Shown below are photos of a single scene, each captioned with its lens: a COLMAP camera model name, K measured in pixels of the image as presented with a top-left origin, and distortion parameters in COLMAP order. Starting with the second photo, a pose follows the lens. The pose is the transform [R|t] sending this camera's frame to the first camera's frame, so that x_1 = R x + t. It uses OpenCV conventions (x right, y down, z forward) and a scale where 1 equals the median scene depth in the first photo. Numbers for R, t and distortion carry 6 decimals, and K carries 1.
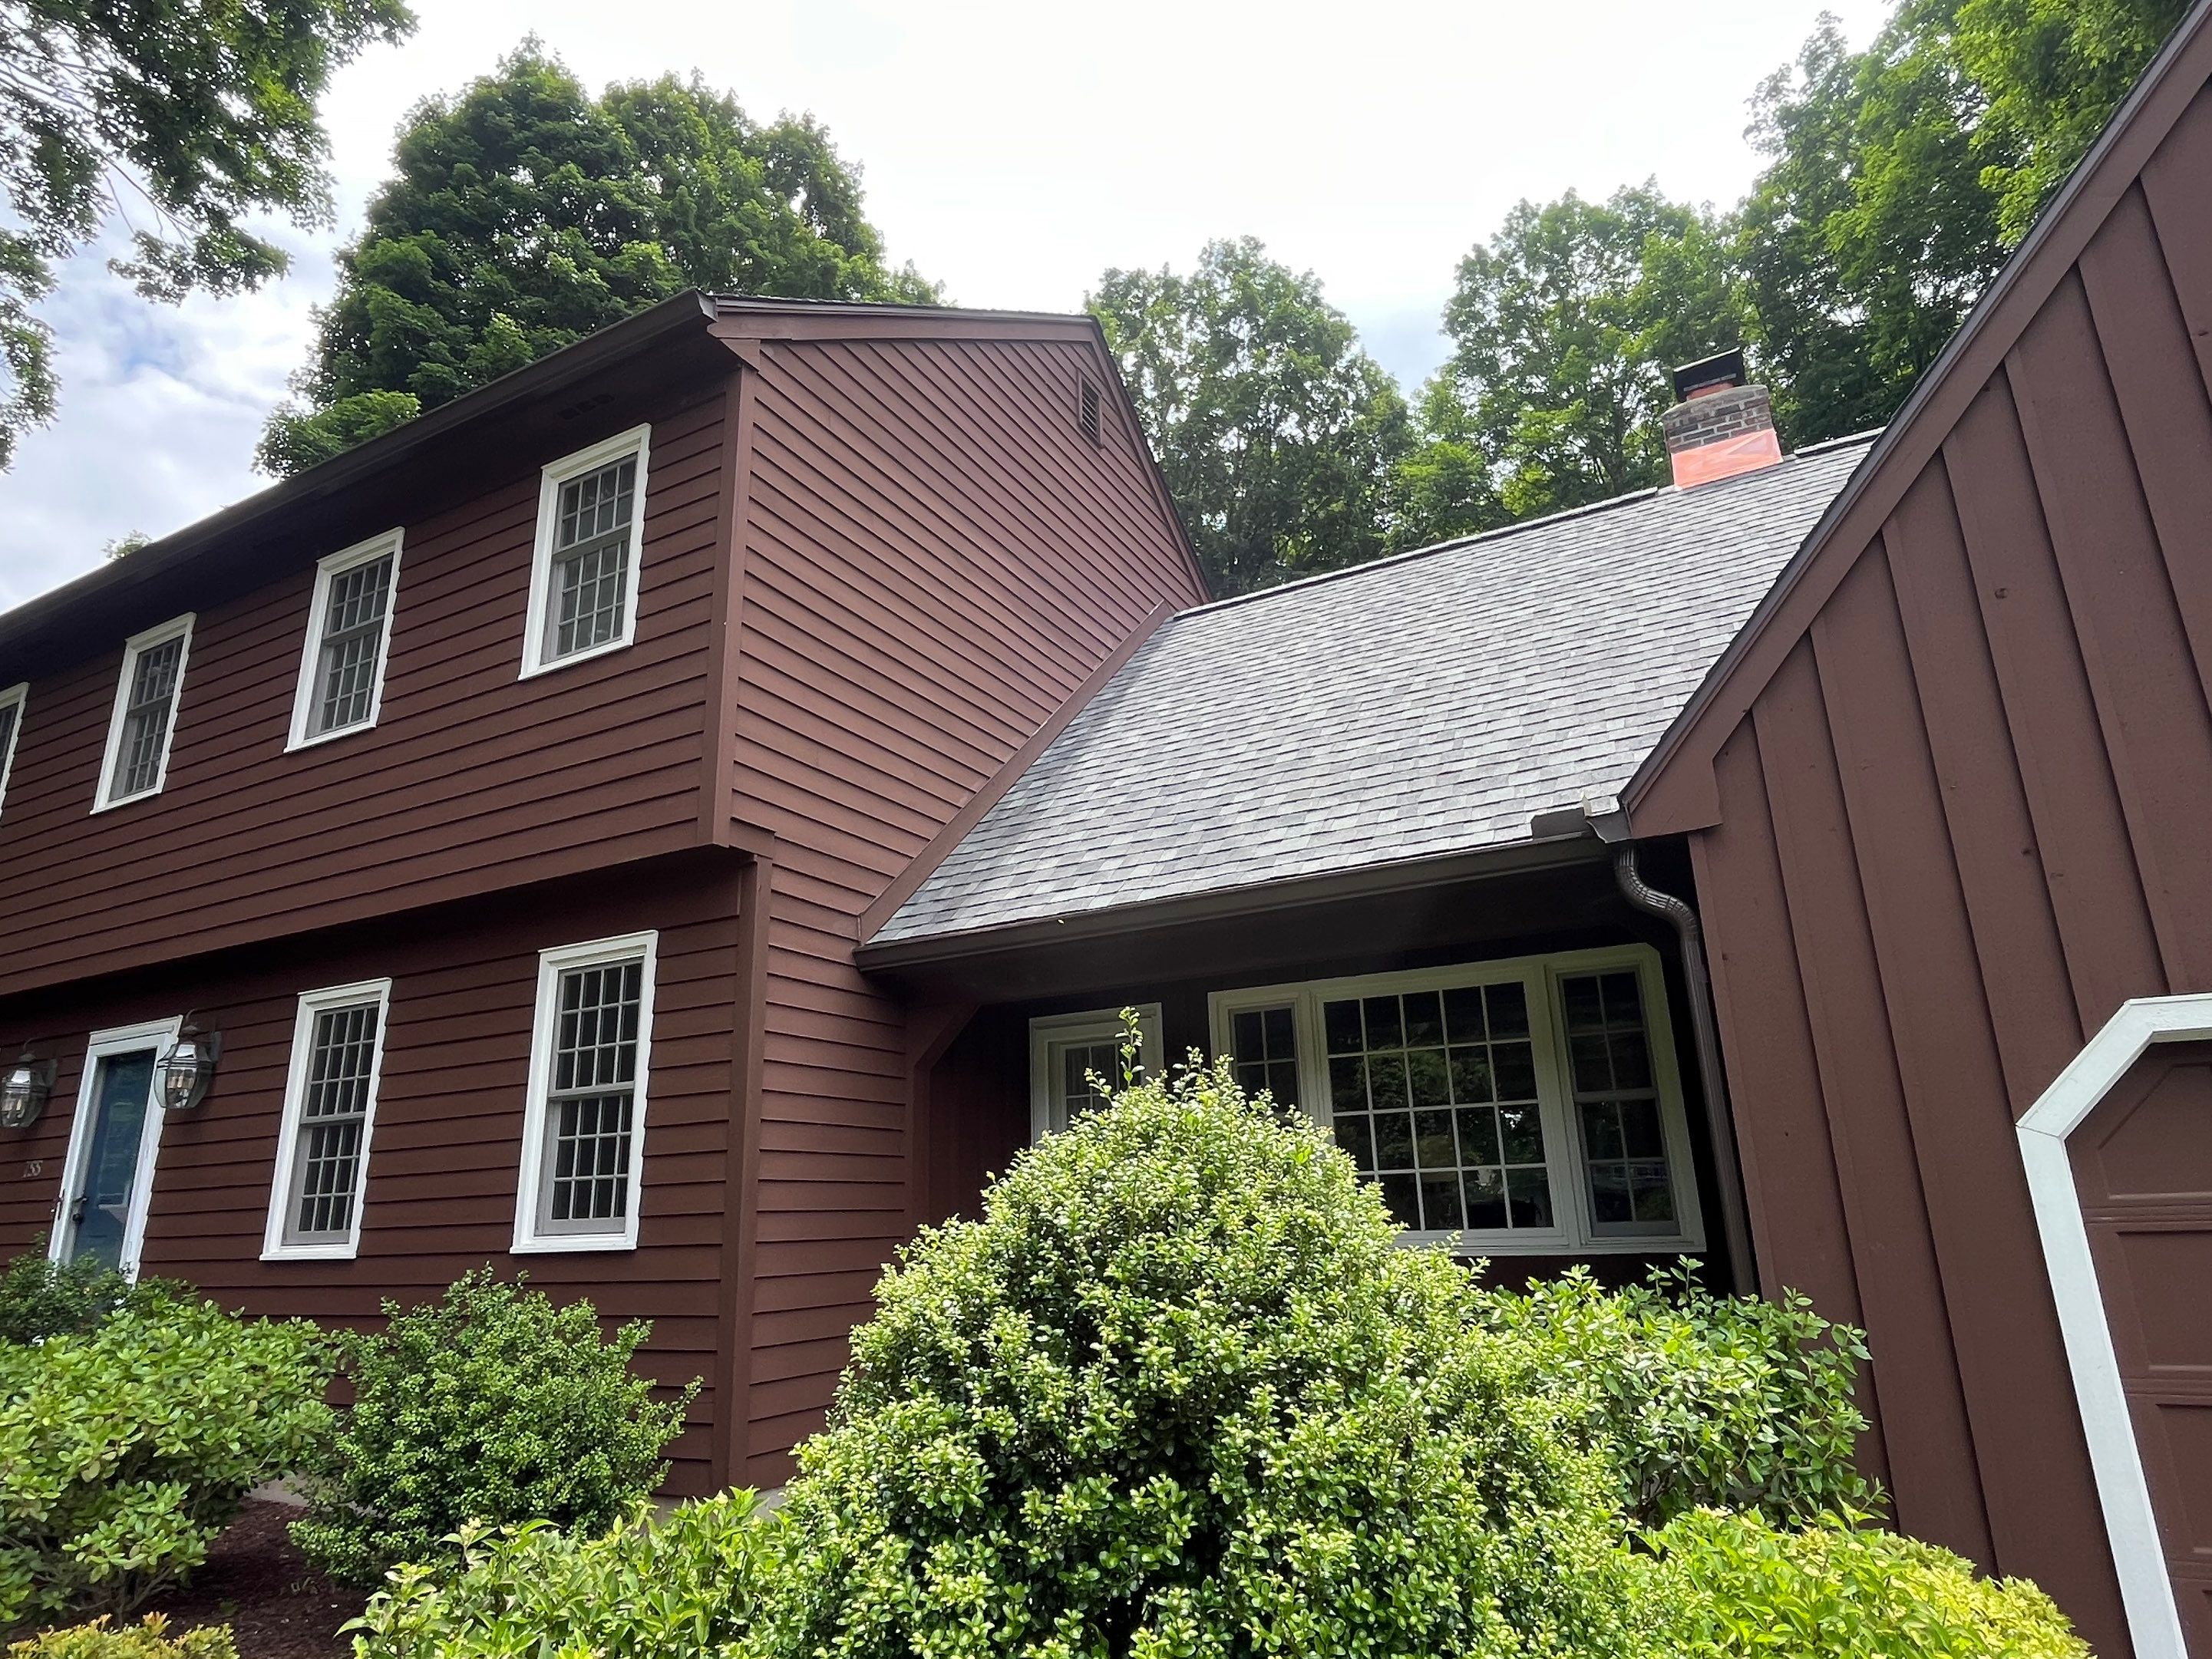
lens RADIAL K [[1295.0, 0, 1101.8], [0, 1295.0, 831.1], [0, 0, 1]] dist [-0.004943, -0.001795]
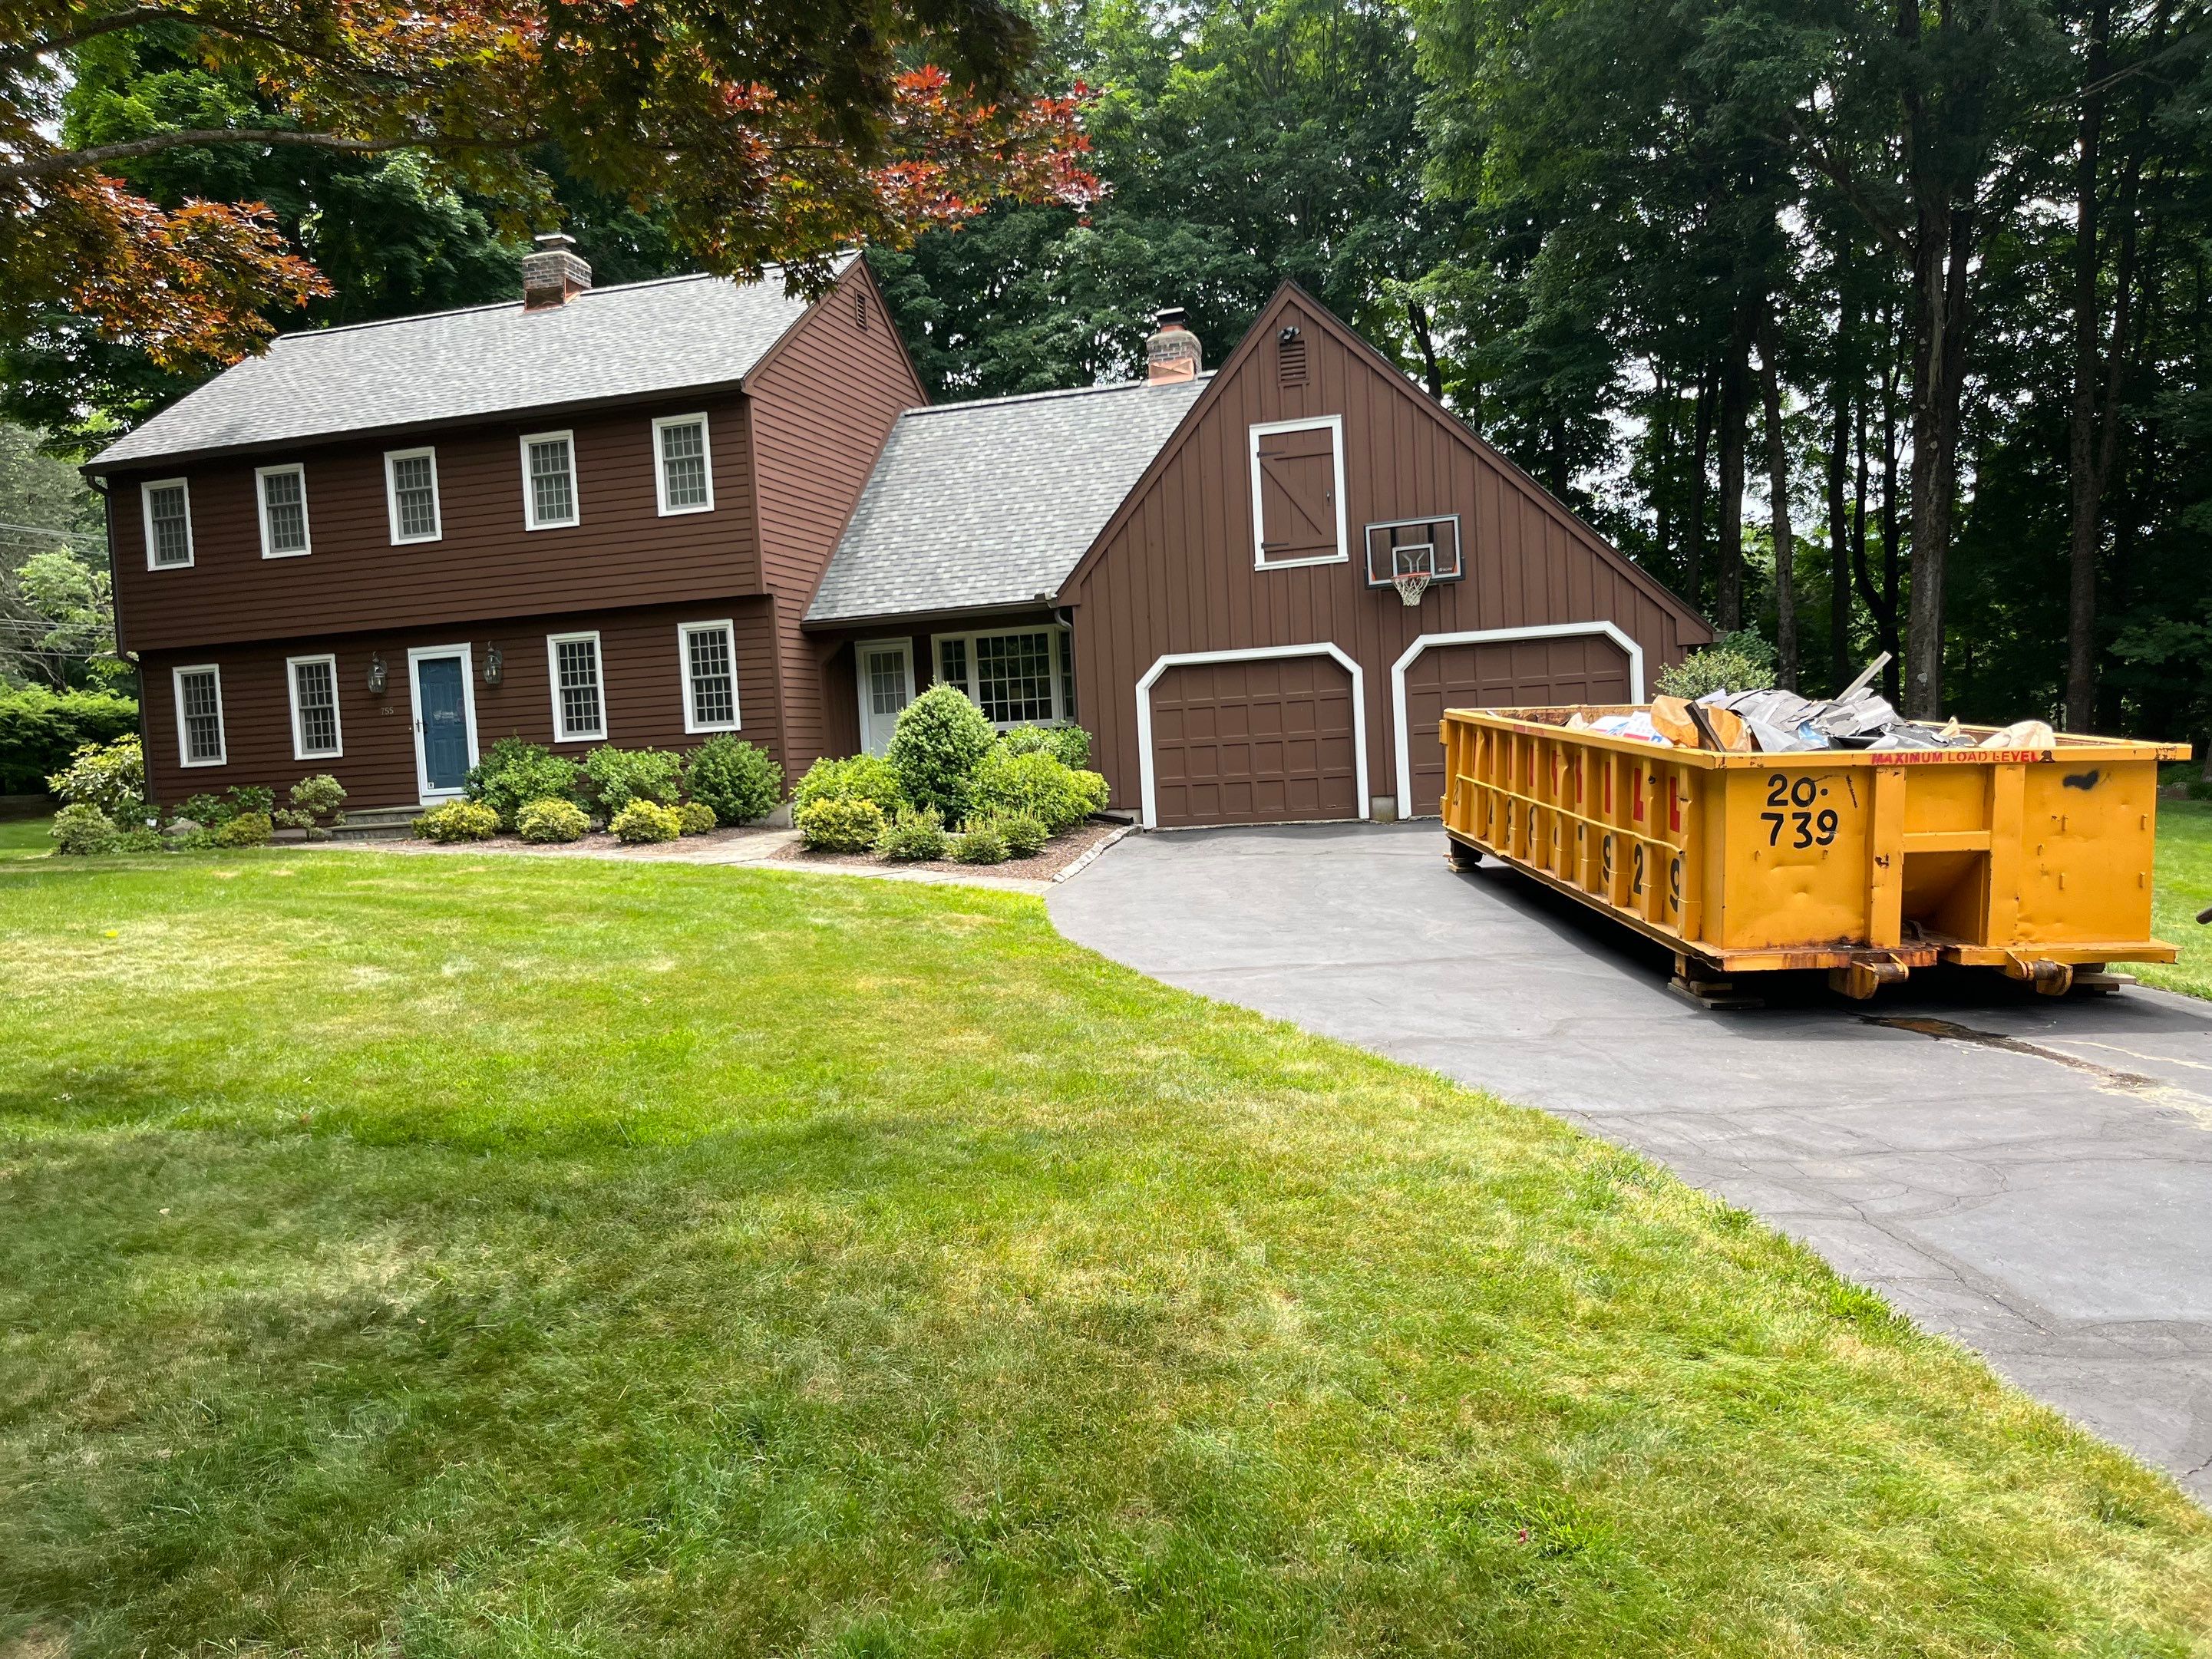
lens RADIAL K [[1668.8, 0, 1093.0], [0, 1668.8, 836.9], [0, 0, 1]] dist [0.068562, -0.097845]
pose [[0.978881, -0.033552, 0.201657, -0.321623], [-0.033004, 0.947561, 0.317865, -0.628443], [-0.201747, -0.317808, 0.926443, -2.543936]]
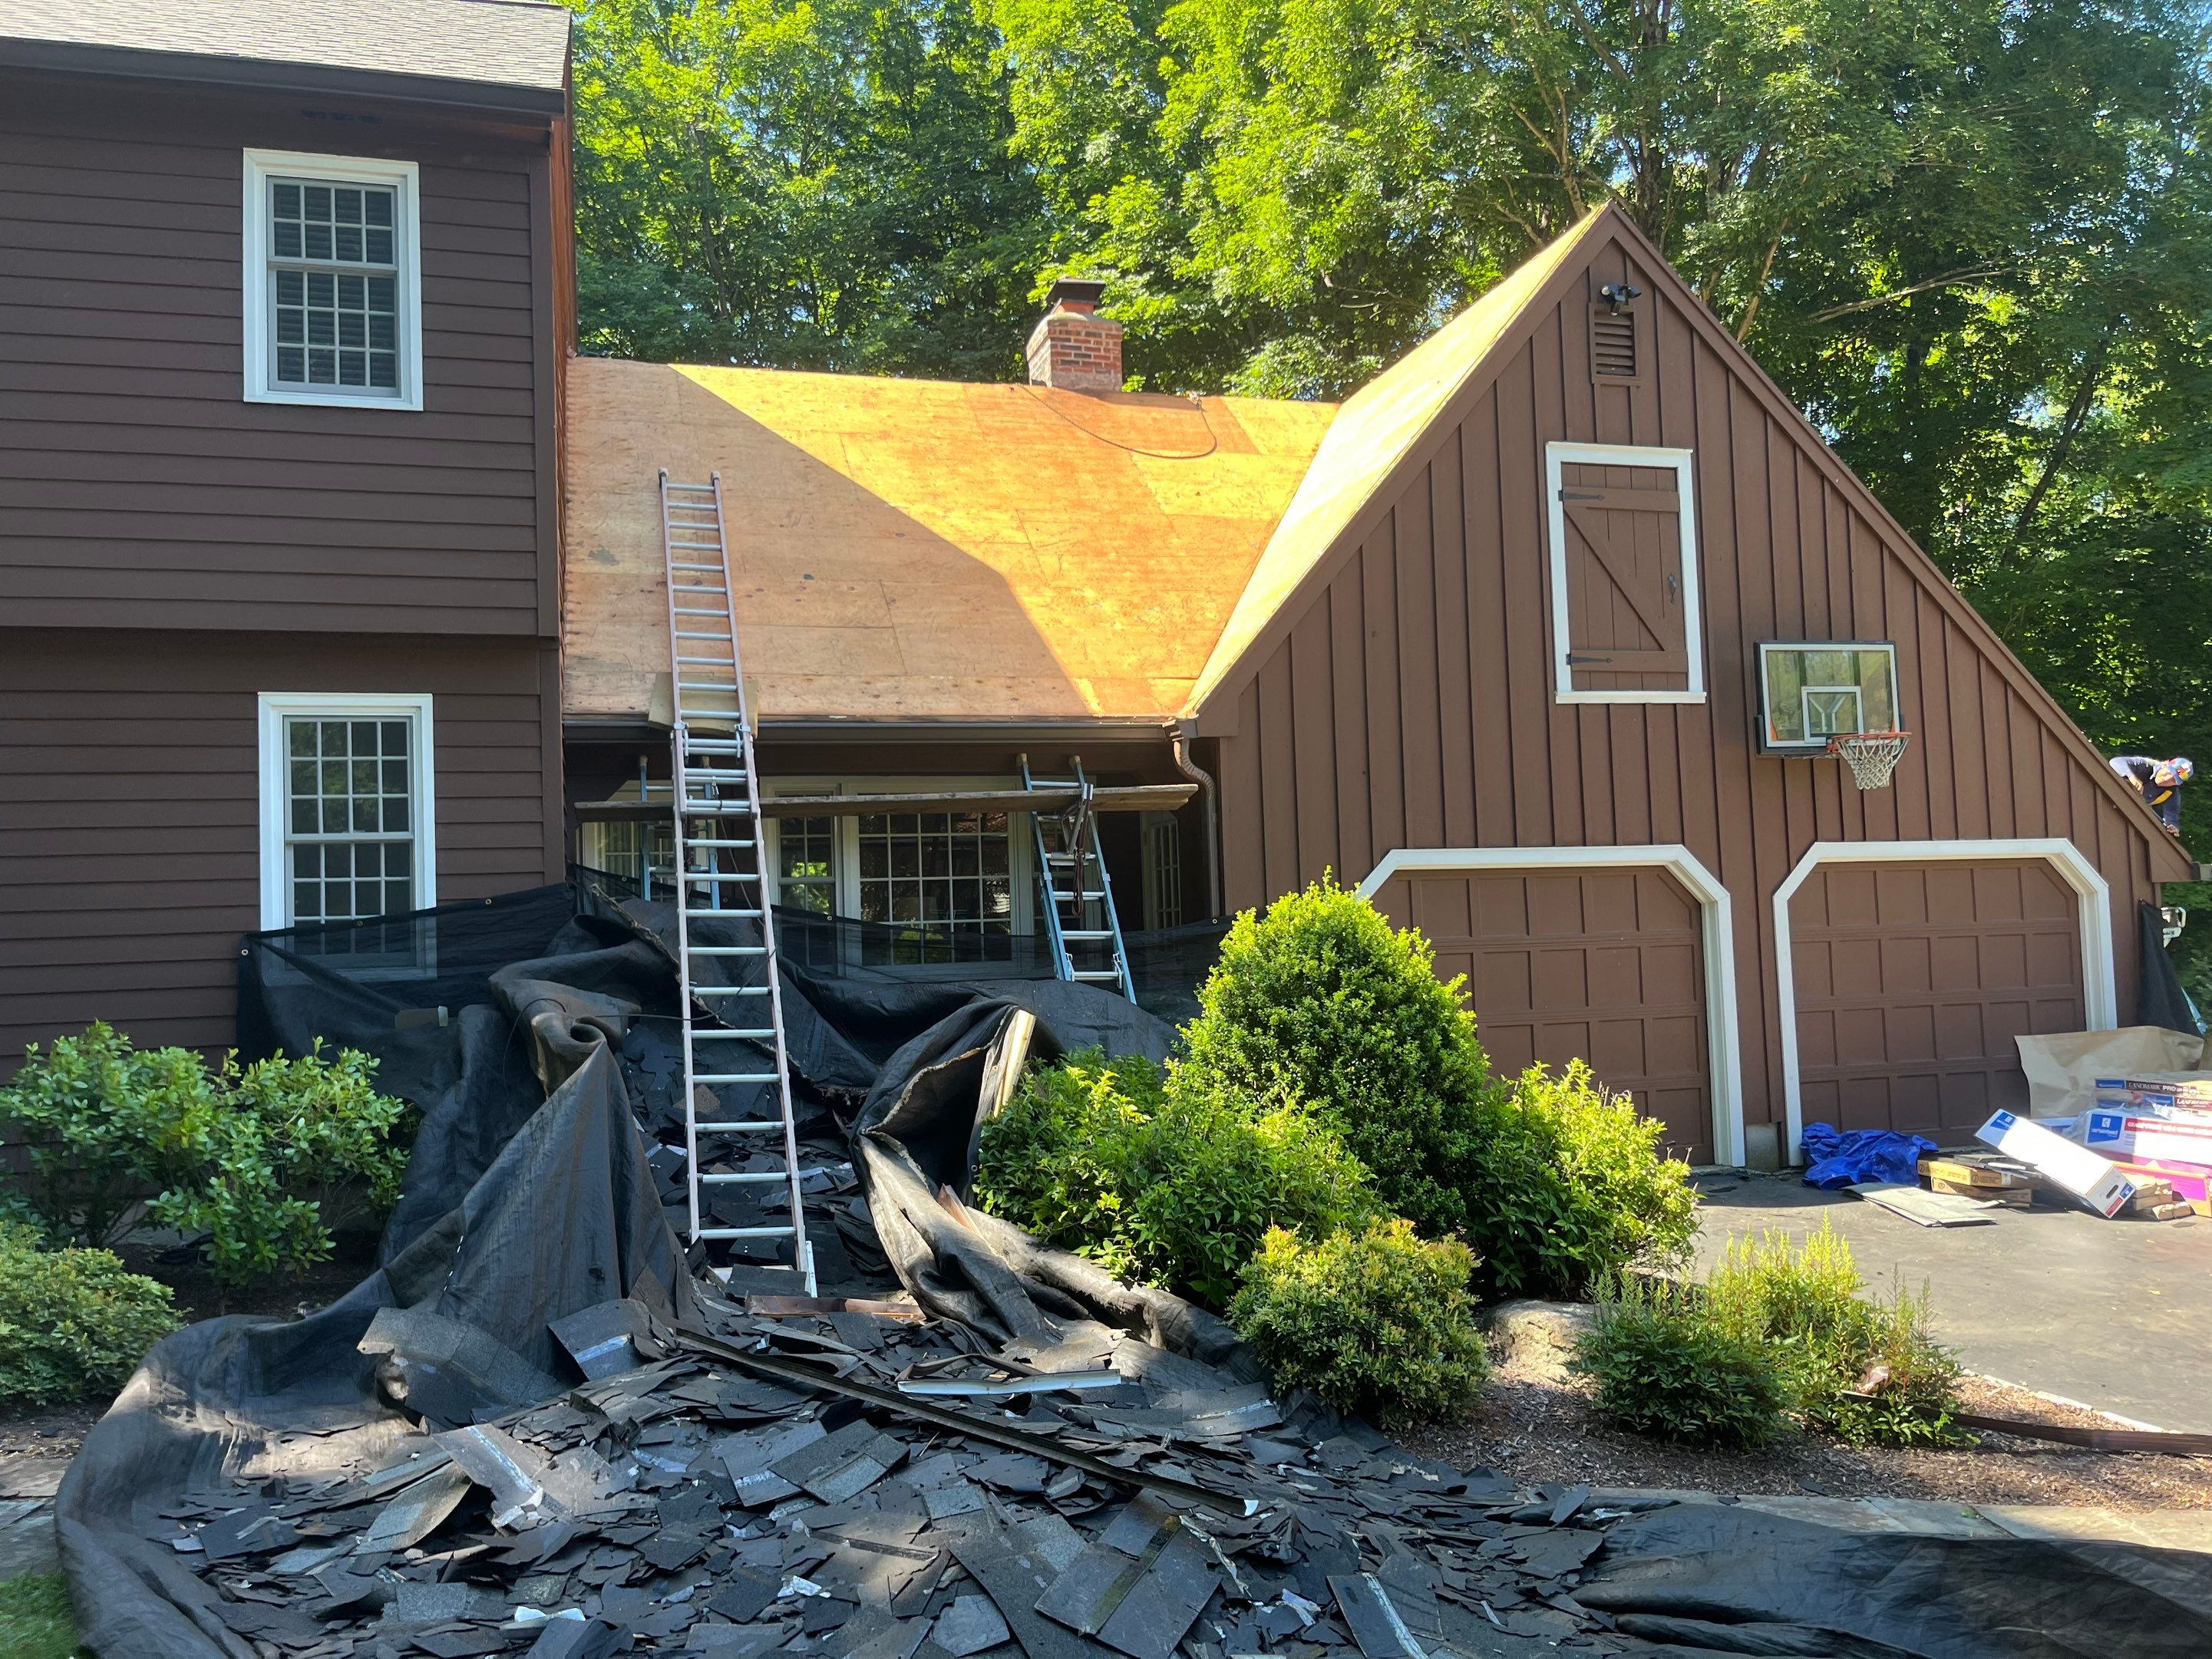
lens RADIAL K [[1675.8, 0, 1113.2], [0, 1675.8, 855.2], [0, 0, 1]] dist [0.058652, -0.078791]
pose [[0.712189, 0.042451, 0.700703, -0.898802], [-0.191573, 0.972035, 0.135824, -0.089978], [-0.675342, -0.230968, 0.700405, -0.377638]]
